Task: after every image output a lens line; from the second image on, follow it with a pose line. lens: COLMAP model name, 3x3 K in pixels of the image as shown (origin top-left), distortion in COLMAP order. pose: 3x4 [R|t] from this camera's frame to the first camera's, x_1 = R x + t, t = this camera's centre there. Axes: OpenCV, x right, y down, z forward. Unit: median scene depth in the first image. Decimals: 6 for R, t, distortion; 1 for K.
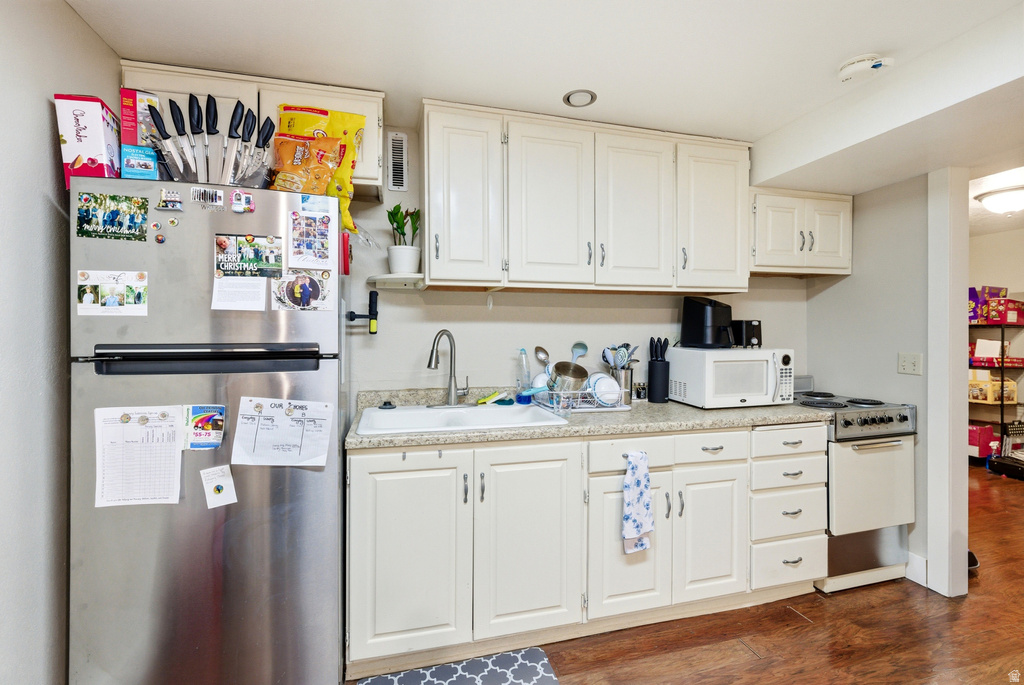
lens RADIAL K [[466.5, 0, 512.0], [0, 466.5, 342.5], [0, 0, 1]] dist [0.001629, 0.000057]
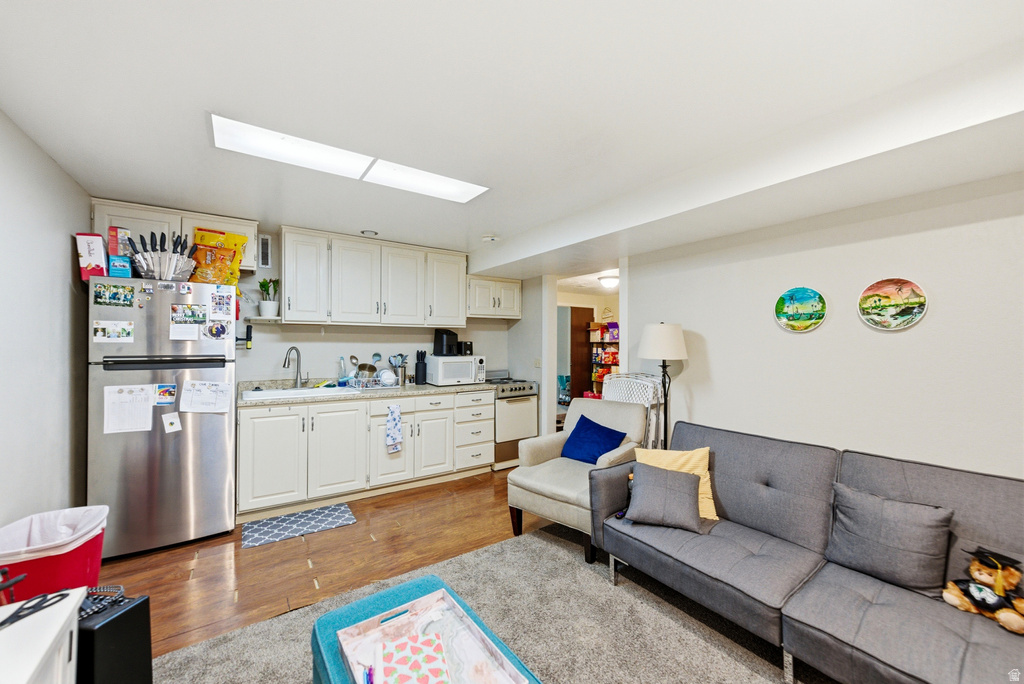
lens RADIAL K [[400.5, 0, 515.3], [0, 400.5, 345.0], [0, 0, 1]] dist [-0.007837, 0.000221]
pose [[0.940730, 0.003420, 0.339140, 0.167472], [0.001633, 0.999892, -0.014611, -0.011768], [-0.339153, 0.014299, 0.940622, -0.910784]]
